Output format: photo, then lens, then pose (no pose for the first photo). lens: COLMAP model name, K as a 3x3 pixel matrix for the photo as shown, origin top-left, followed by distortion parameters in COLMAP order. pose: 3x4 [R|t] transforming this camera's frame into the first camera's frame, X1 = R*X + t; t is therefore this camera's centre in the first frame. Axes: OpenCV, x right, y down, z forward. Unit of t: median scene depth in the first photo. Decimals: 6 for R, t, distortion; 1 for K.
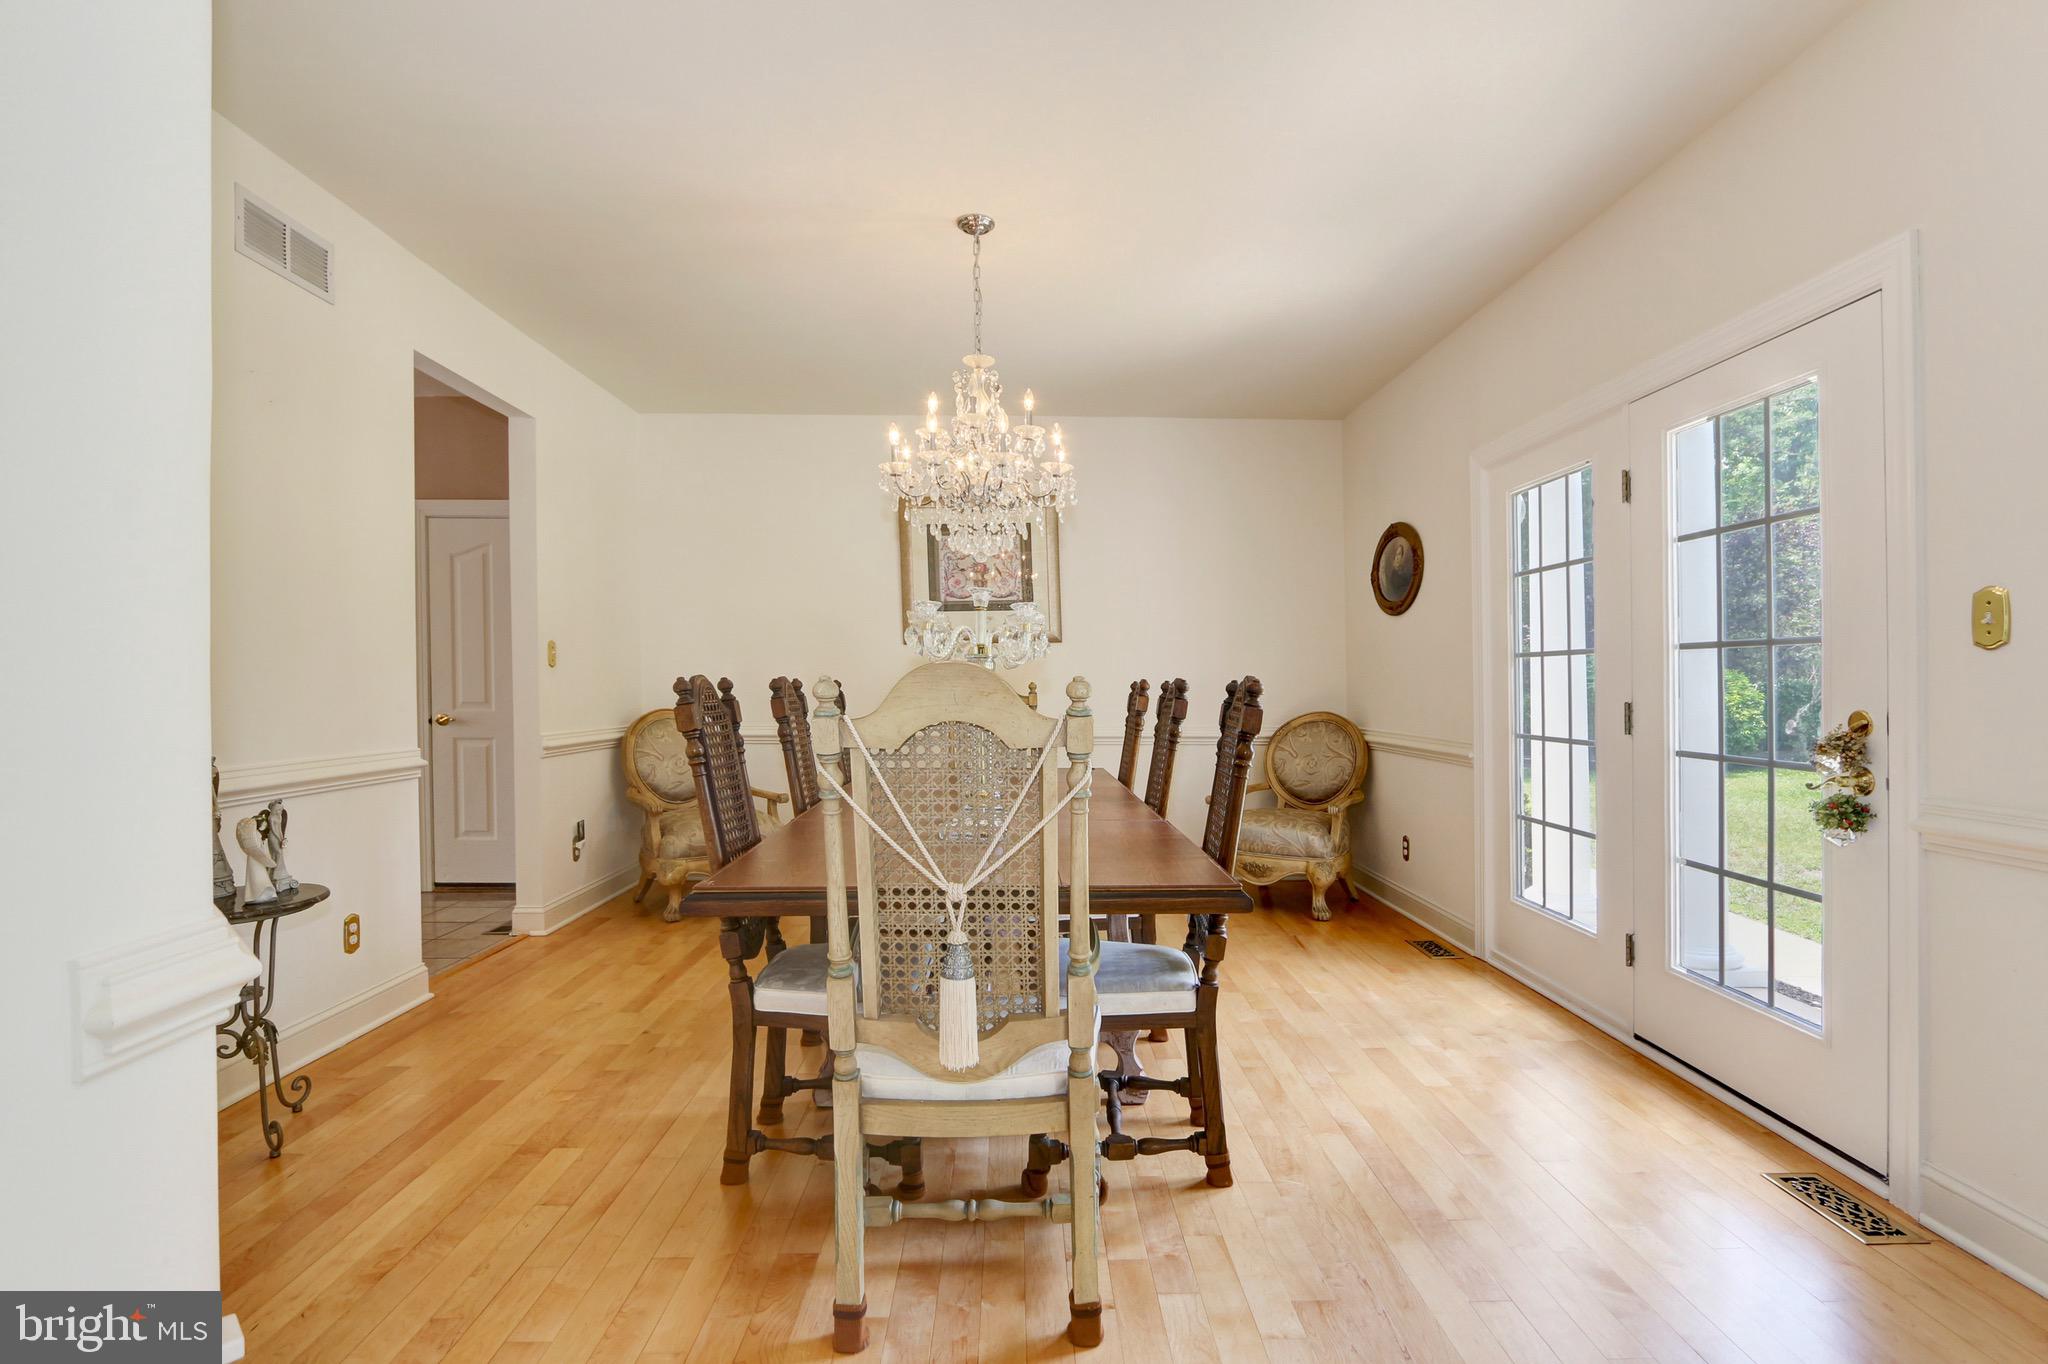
lens RADIAL K [[973.6, 0, 1005.0], [0, 973.6, 678.5], [0, 0, 1]] dist [-0.016478, -0.000668]
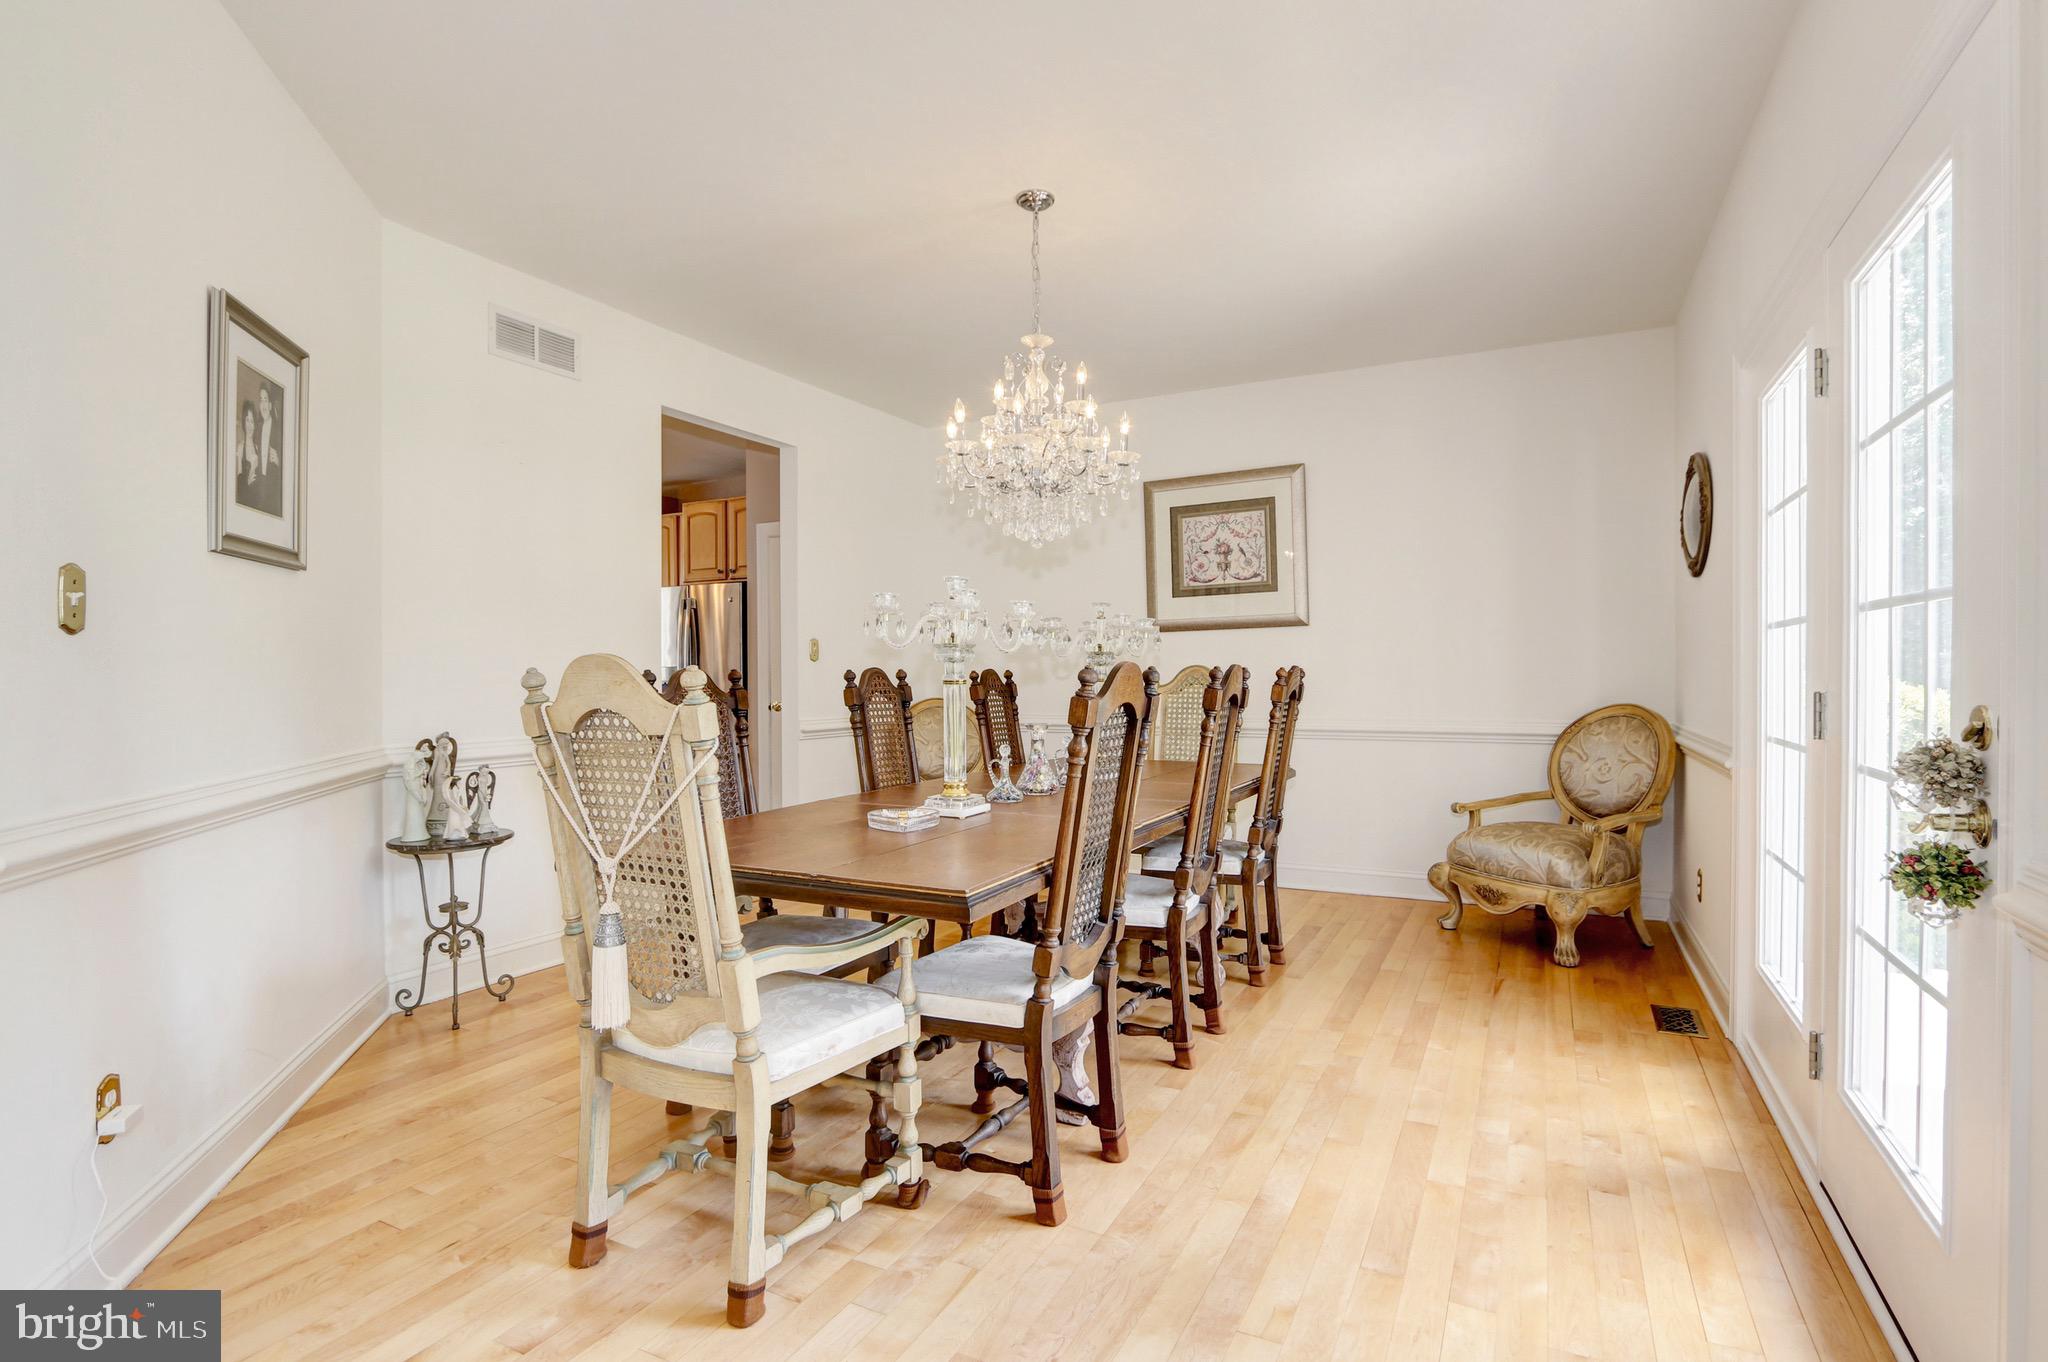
lens RADIAL K [[973.6, 0, 1011.4], [0, 973.6, 686.3], [0, 0, 1]] dist [-0.016478, -0.000668]
pose [[0.883381, -0.003373, -0.468644, 0.404554], [0.011734, 0.999820, 0.014922, 0.003911], [0.468509, -0.018681, 0.883261, 0.125044]]
